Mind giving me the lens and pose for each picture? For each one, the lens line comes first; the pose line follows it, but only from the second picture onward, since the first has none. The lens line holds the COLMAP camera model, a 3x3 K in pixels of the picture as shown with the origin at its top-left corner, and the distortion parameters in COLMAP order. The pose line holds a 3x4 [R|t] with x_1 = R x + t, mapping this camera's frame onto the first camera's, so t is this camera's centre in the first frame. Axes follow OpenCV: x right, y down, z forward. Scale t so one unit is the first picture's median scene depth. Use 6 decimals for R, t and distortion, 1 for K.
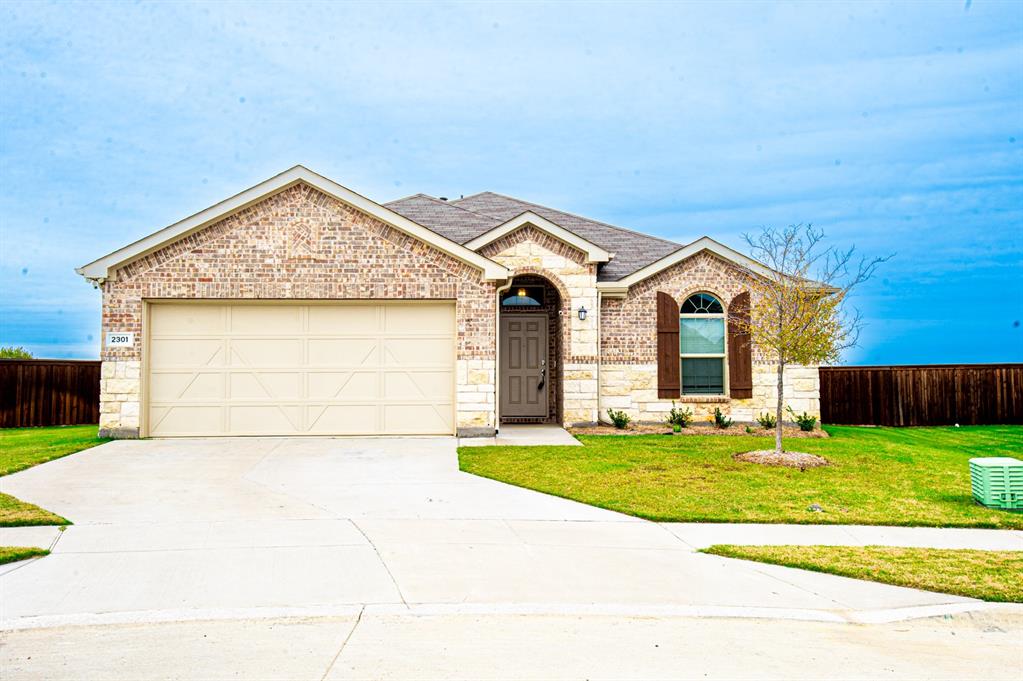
lens RADIAL K [[972.0, 0, 511.5], [0, 972.0, 340.5], [0, 0, 1]] dist [0.042020, -0.000213]
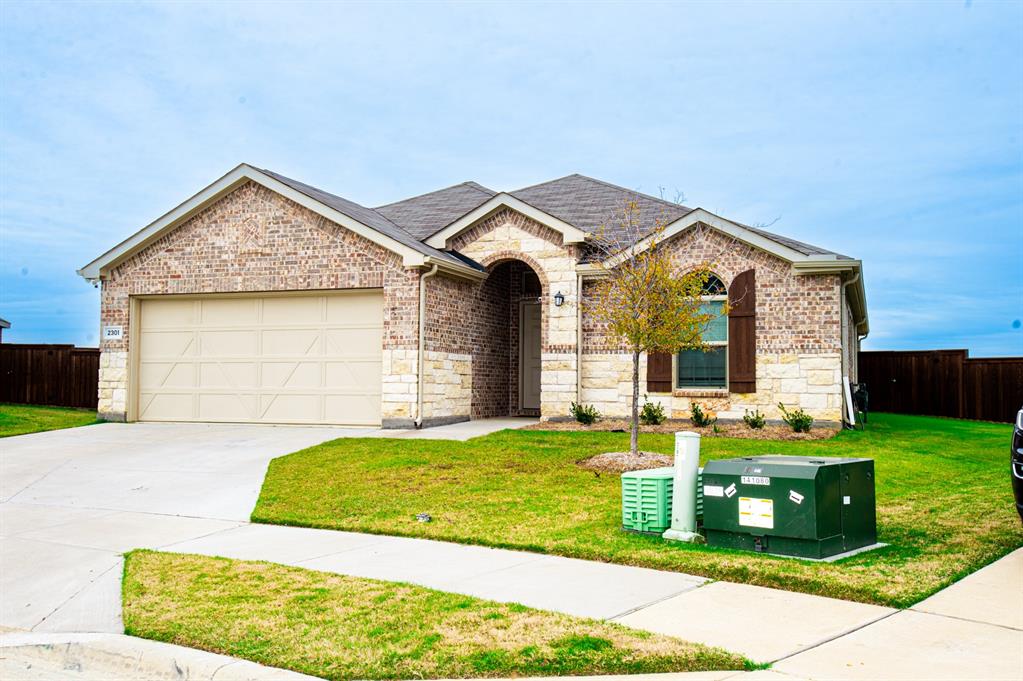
lens RADIAL K [[972.0, 0, 511.5], [0, 972.0, 340.5], [0, 0, 1]] dist [0.042020, -0.000213]
pose [[0.924083, -0.008372, -0.382099, 0.437789], [0.011525, 0.999916, 0.005963, 0.006399], [0.382017, -0.009914, 0.924102, 0.141961]]
